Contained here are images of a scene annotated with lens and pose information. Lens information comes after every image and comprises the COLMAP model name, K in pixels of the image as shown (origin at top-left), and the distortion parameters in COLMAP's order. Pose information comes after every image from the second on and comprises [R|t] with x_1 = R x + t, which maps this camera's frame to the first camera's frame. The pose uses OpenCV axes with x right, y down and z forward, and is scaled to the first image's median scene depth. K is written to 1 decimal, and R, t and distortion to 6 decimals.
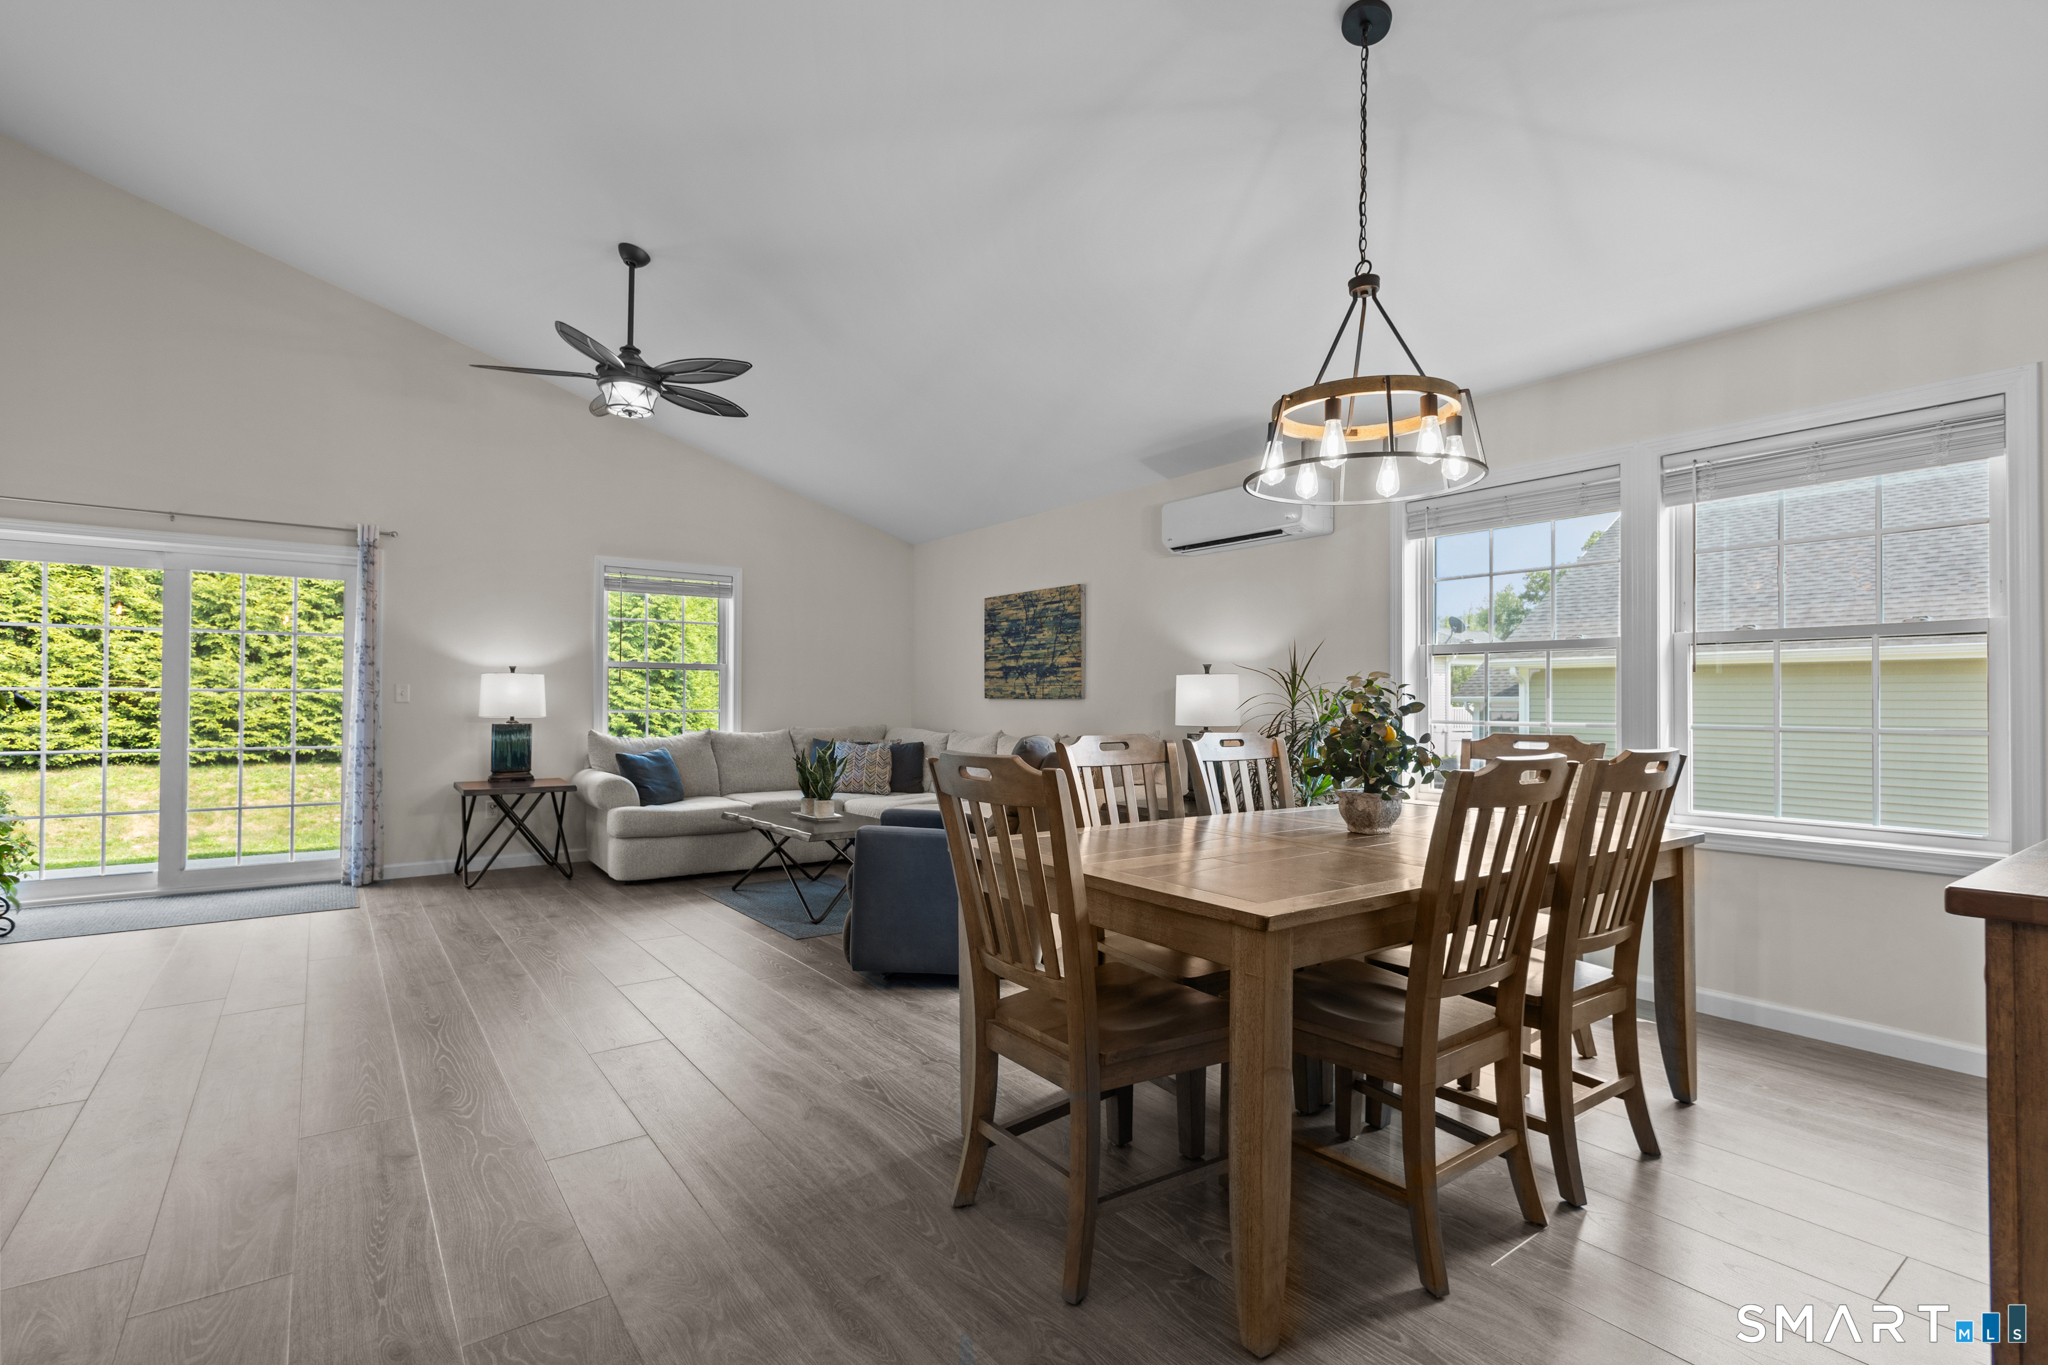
lens RADIAL K [[944.3, 0, 1024.8], [0, 944.3, 687.3], [0, 0, 1]] dist [0.009989, -0.003238]
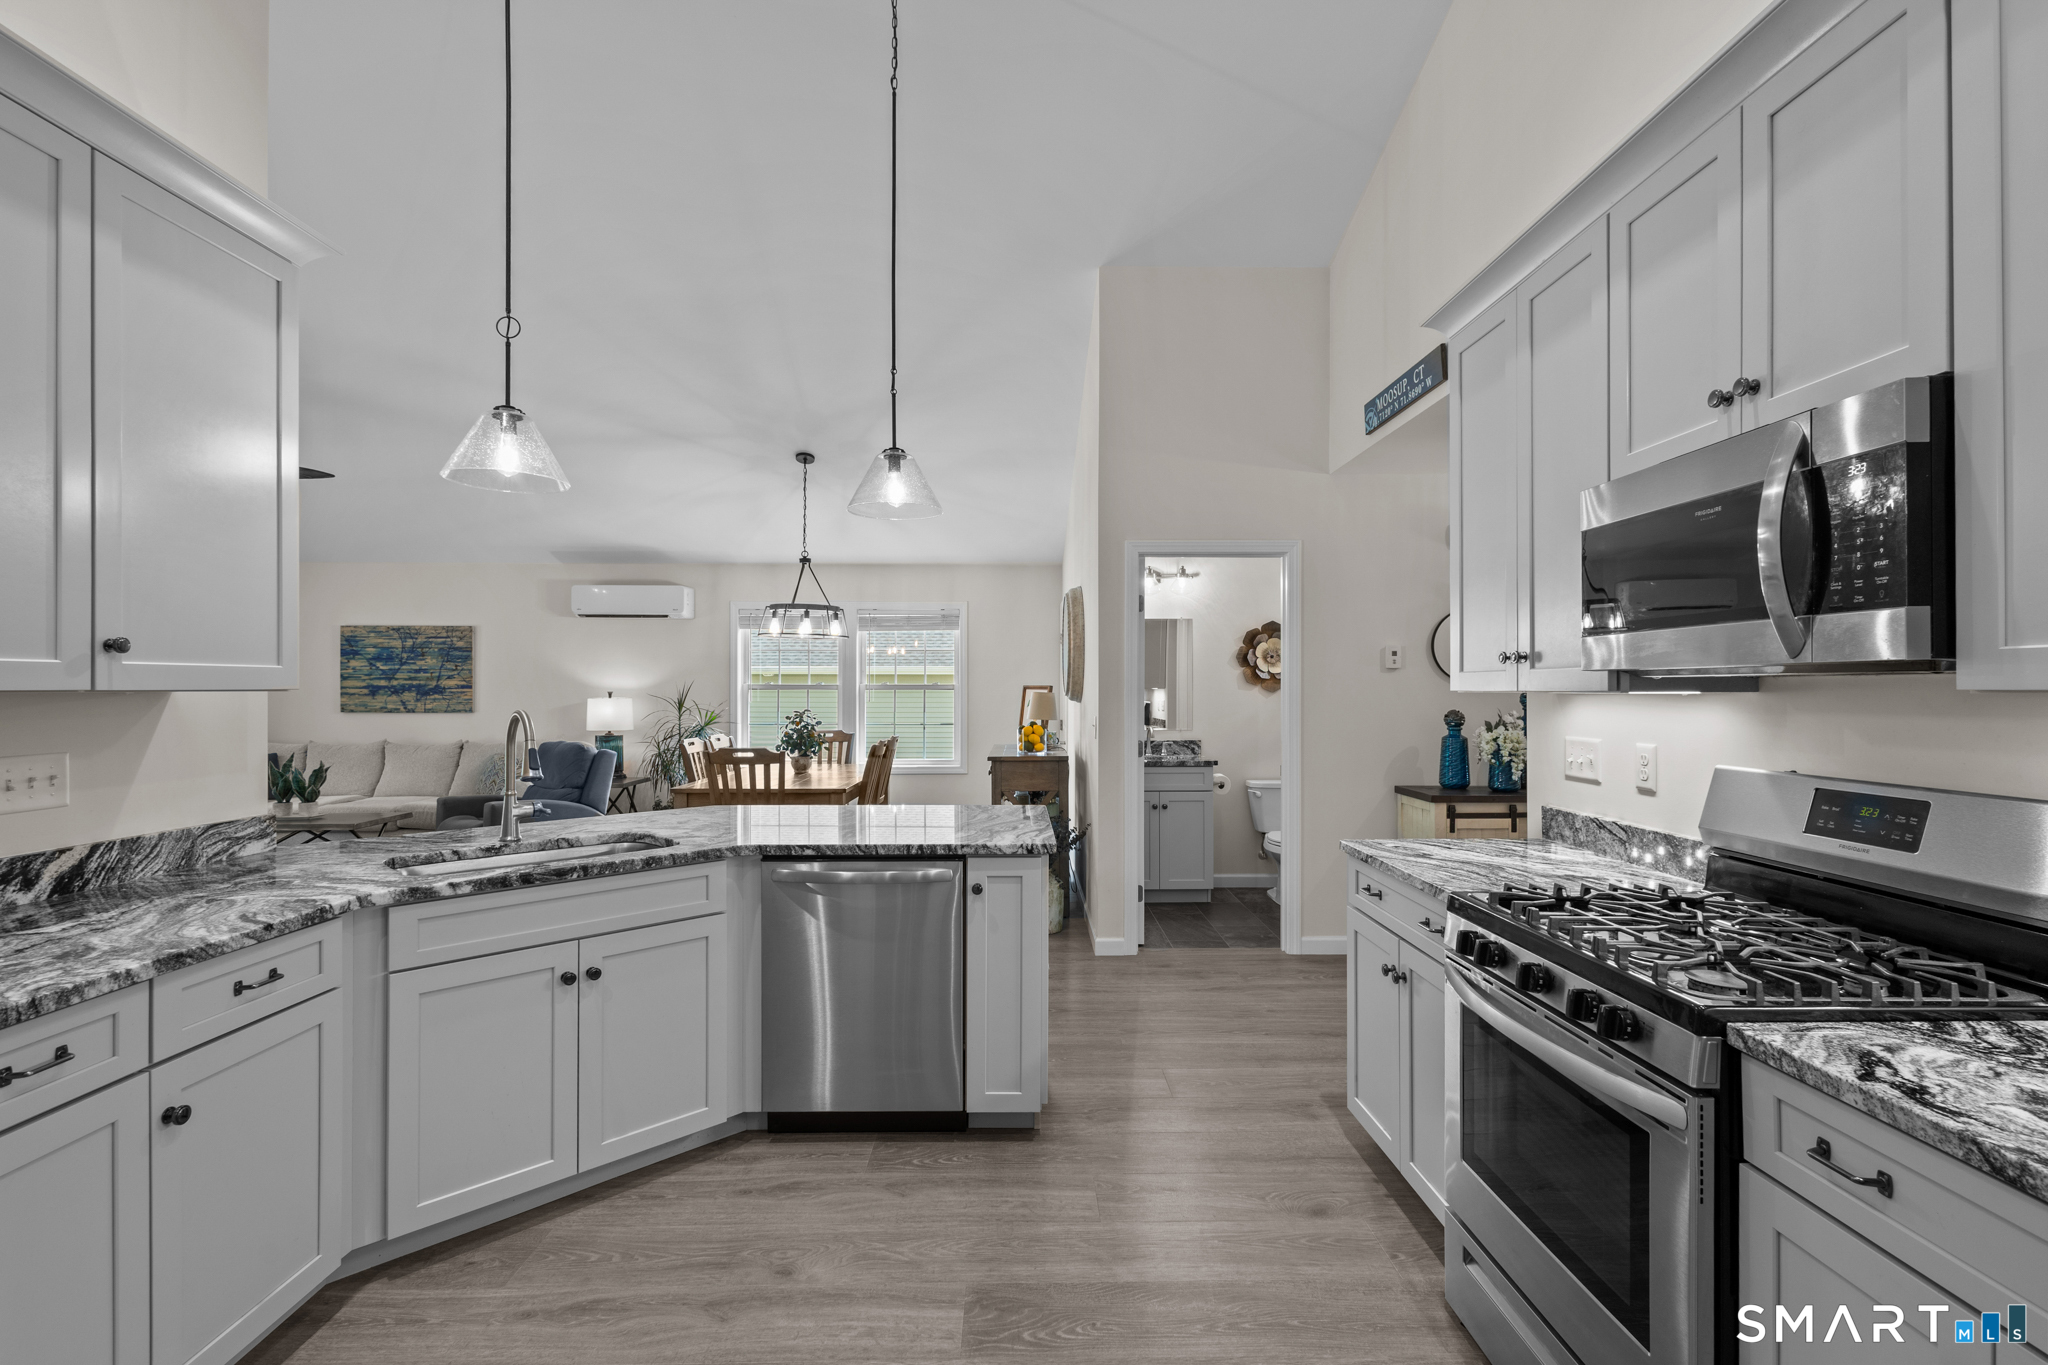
lens RADIAL K [[944.3, 0, 1031.6], [0, 944.3, 686.3], [0, 0, 1]] dist [0.009989, -0.003238]
pose [[0.582251, -0.001670, 0.813007, -0.541983], [-0.011209, 0.999886, 0.010081, -0.045263], [-0.812932, -0.014982, 0.582166, -0.396528]]
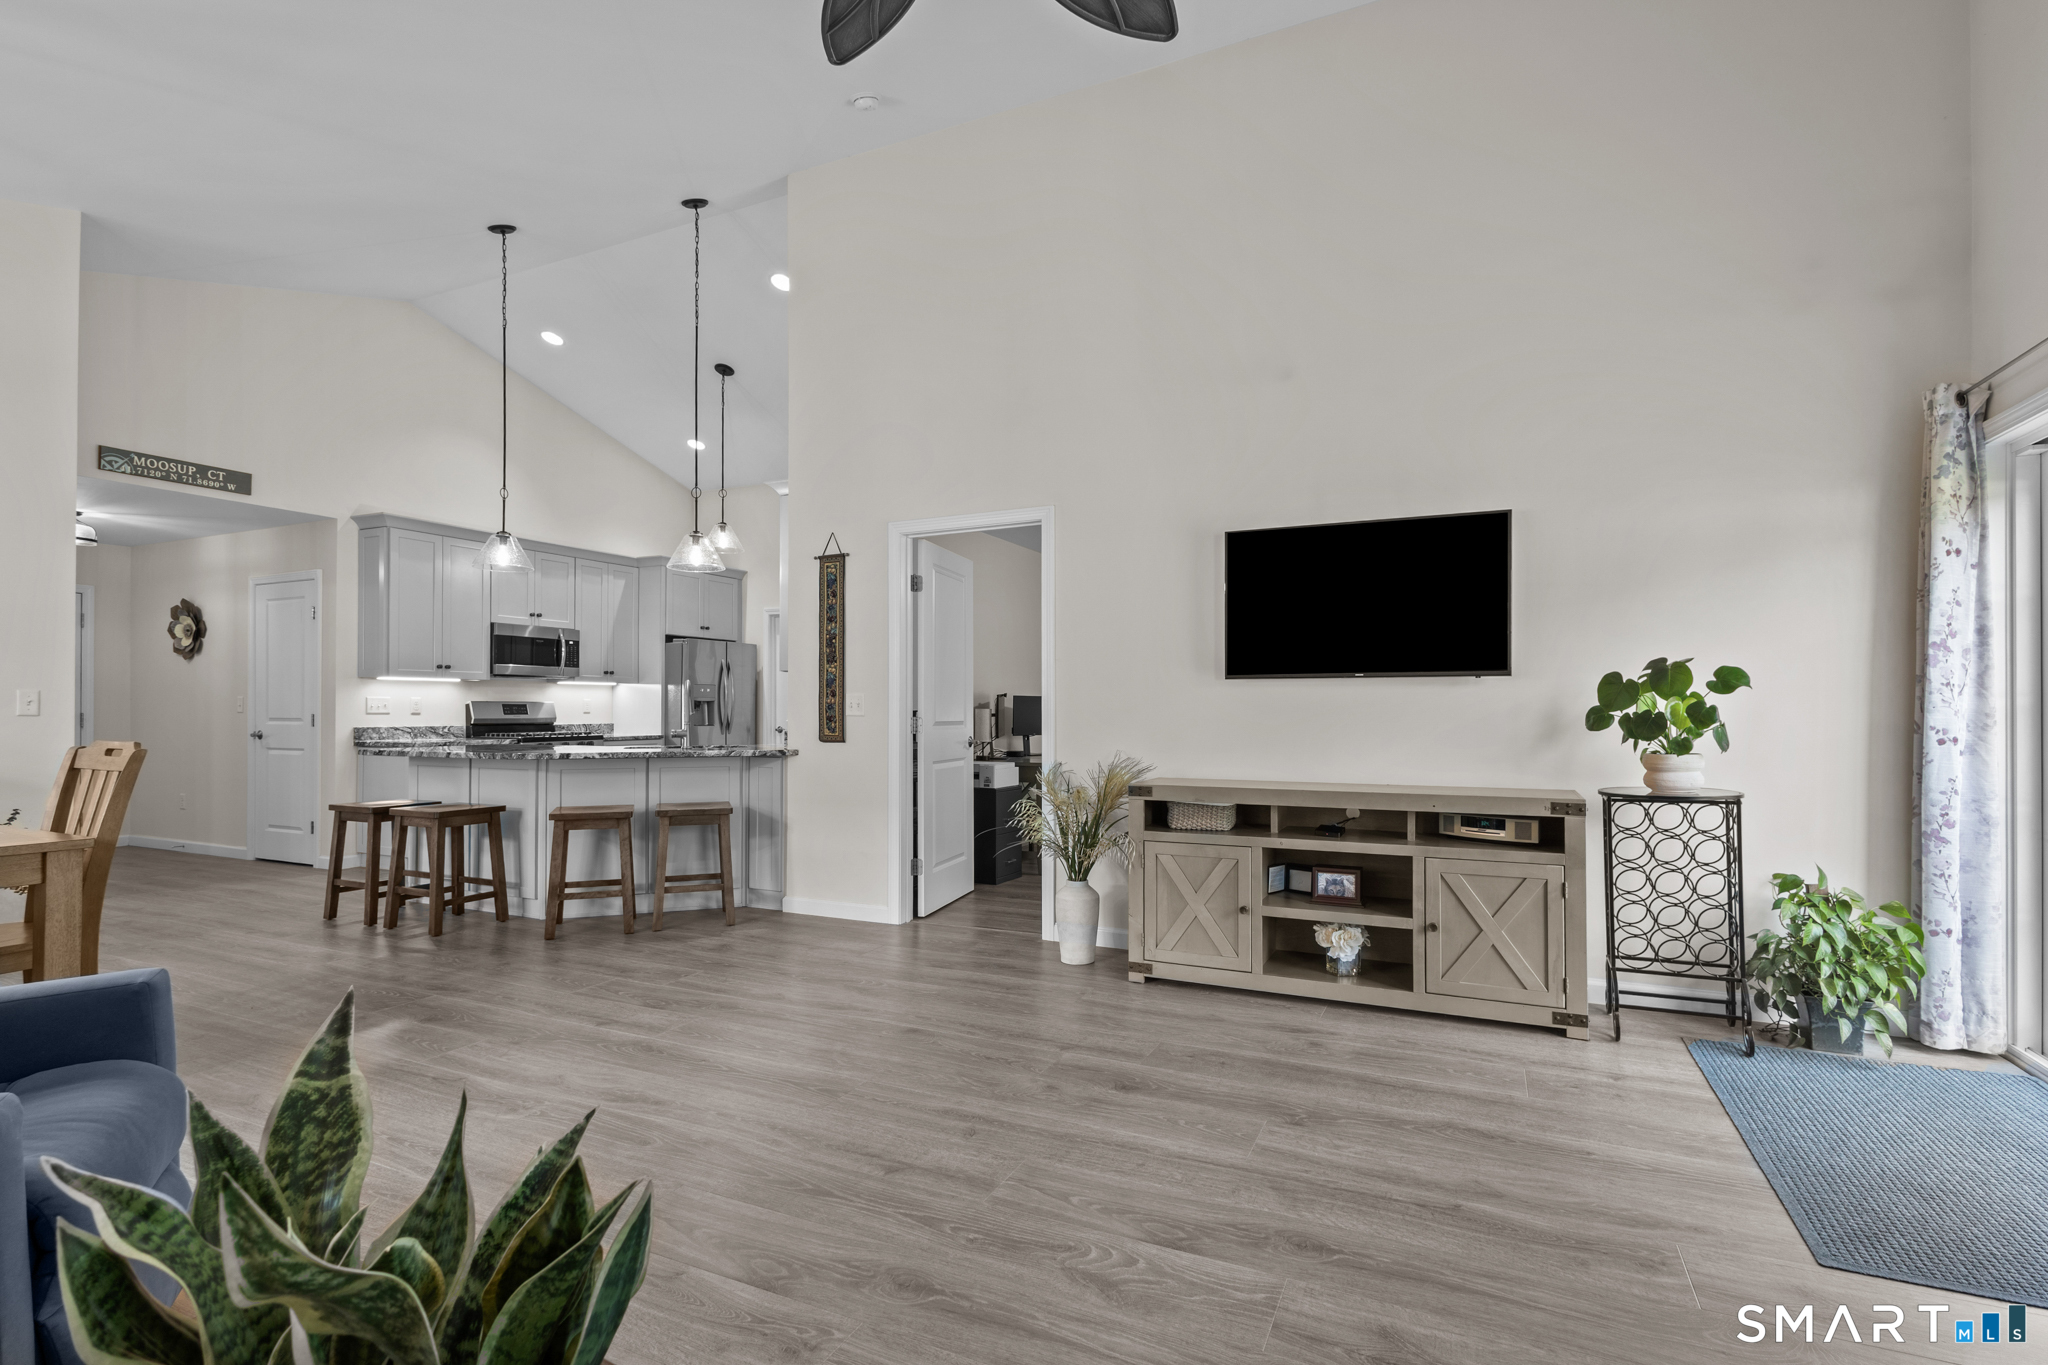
lens RADIAL K [[944.3, 0, 1015.9], [0, 944.3, 707.0], [0, 0, 1]] dist [0.009989, -0.003238]
pose [[-0.883574, -0.005792, -0.468256, -0.190868], [0.003537, 0.999812, -0.019039, 0.013709], [0.468278, -0.018479, -0.883388, 0.929647]]
